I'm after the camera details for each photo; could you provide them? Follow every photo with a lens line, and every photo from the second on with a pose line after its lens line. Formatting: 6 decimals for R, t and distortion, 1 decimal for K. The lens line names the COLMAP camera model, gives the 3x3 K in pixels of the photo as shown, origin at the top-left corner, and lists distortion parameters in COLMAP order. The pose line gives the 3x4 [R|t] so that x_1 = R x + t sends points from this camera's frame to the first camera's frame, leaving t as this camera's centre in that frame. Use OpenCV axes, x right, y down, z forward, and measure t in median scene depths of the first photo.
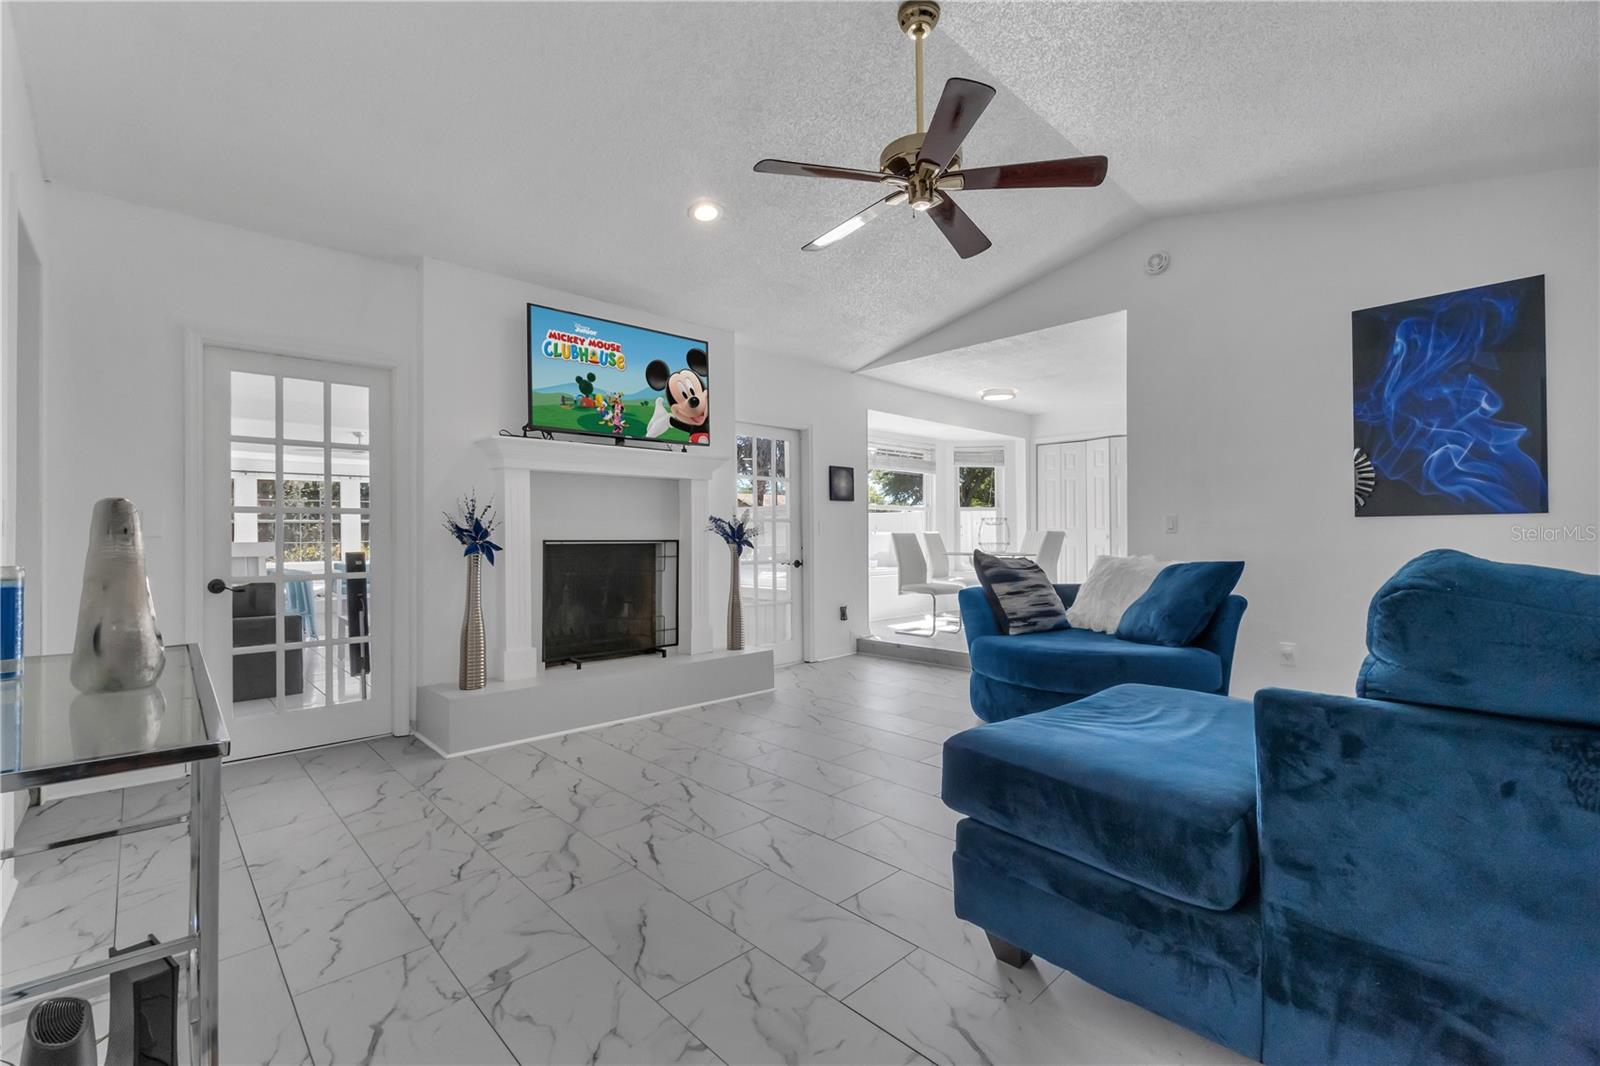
lens RADIAL K [[690.7, 0, 793.7], [0, 690.7, 529.5], [0, 0, 1]] dist [-0.000769, 0.000136]
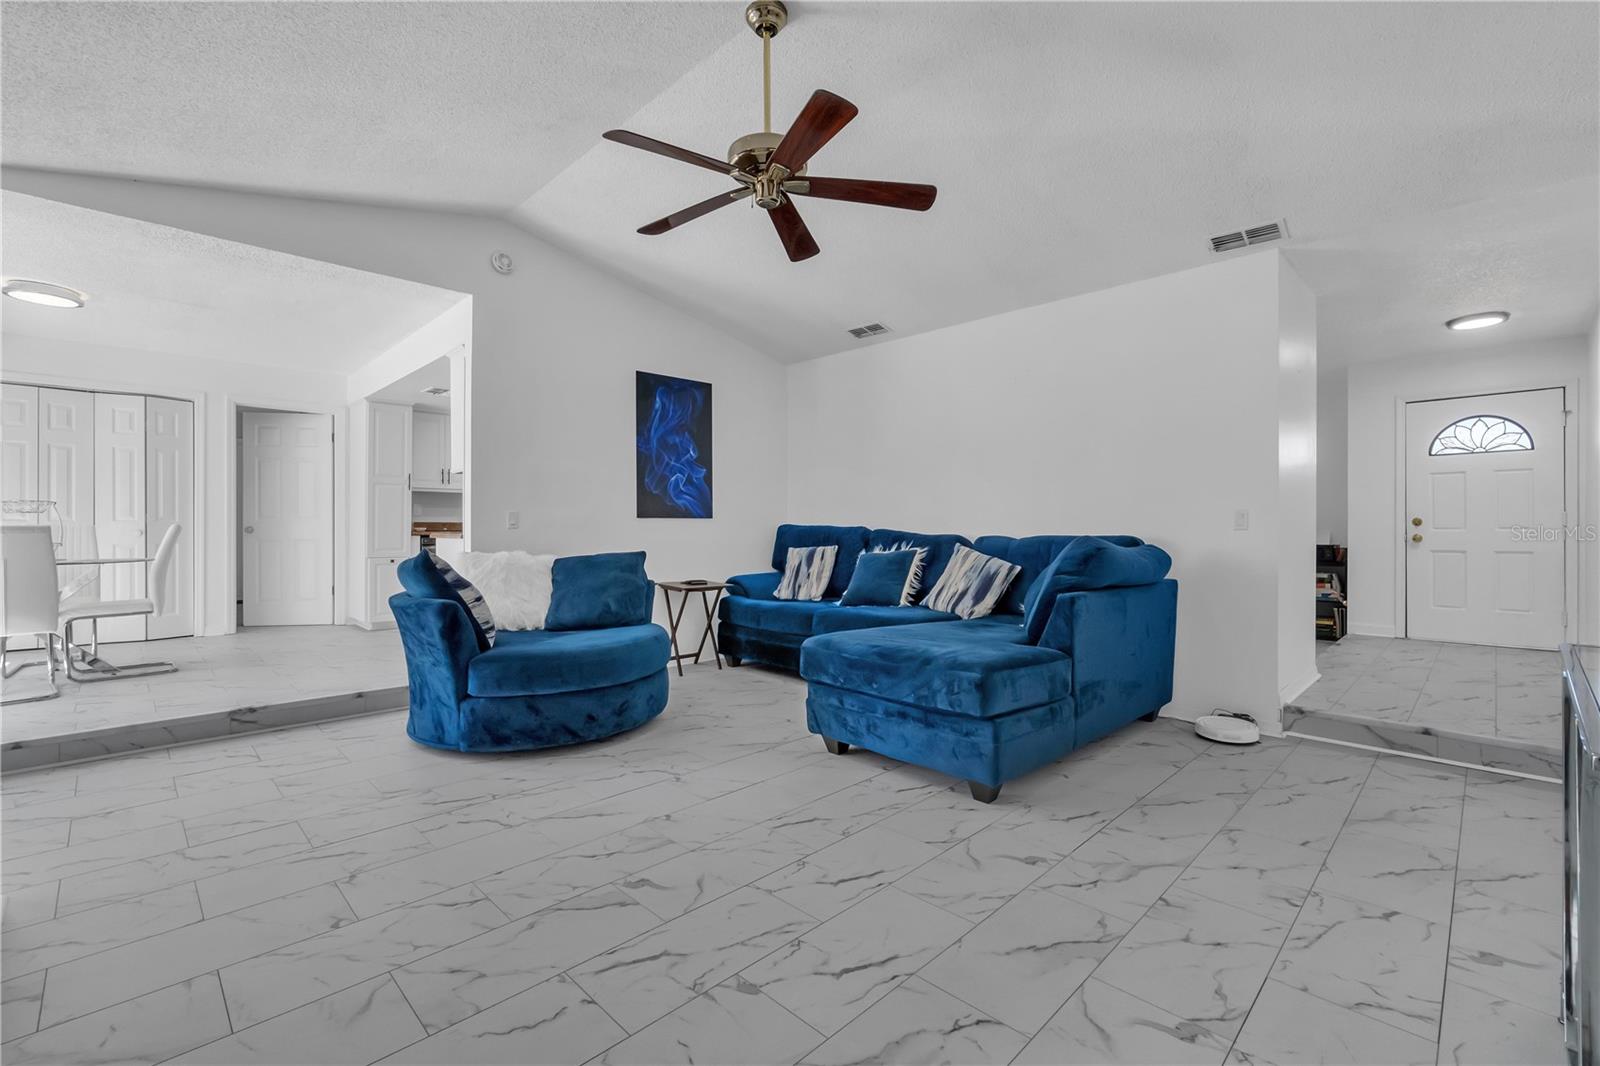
lens RADIAL K [[690.7, 0, 793.7], [0, 690.7, 529.5], [0, 0, 1]] dist [-0.000769, 0.000136]
pose [[-0.013854, 0.001032, 0.999904, -0.670696], [-0.009578, 0.999953, -0.001165, 0.005143], [-0.999858, -0.009593, -0.013843, 0.783695]]
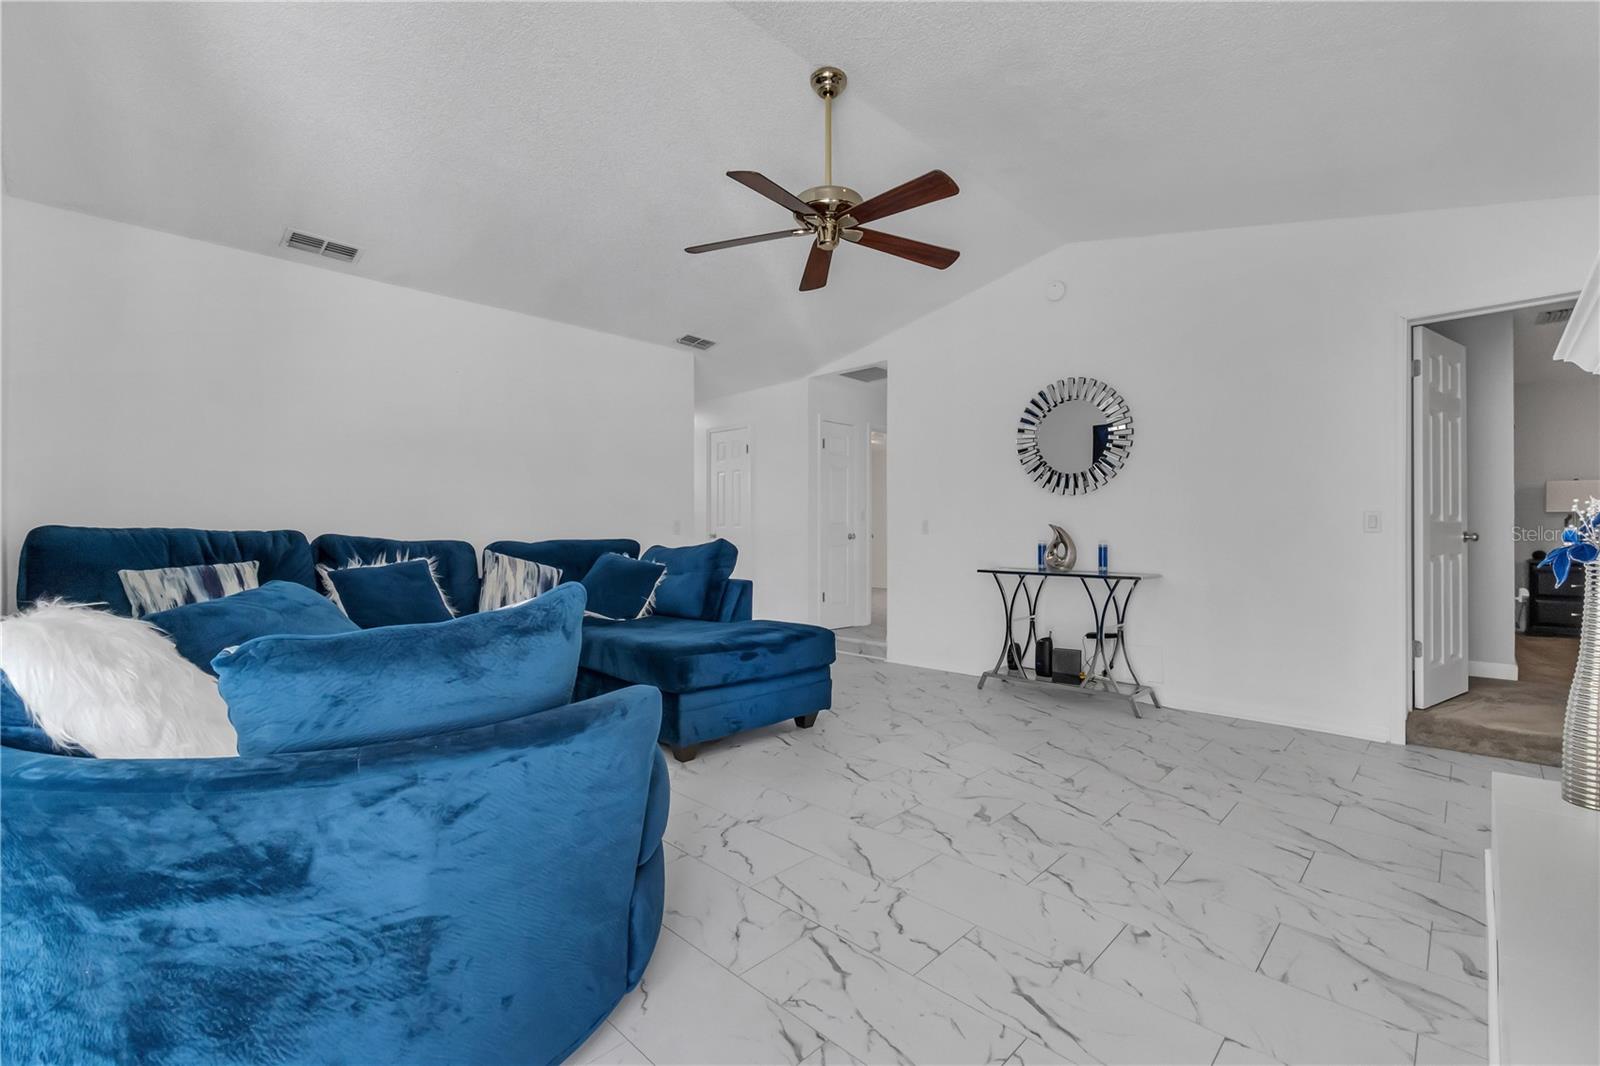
lens RADIAL K [[687.3, 0, 800.0], [0, 687.3, 533.0], [0, 0, 1]] dist [-0.012270, 0.000041]
pose [[-0.999497, 0.003561, -0.031528, 0.217710], [0.004038, 0.999878, -0.015071, 0.017797], [0.031470, -0.015191, -0.999389, 1.716456]]
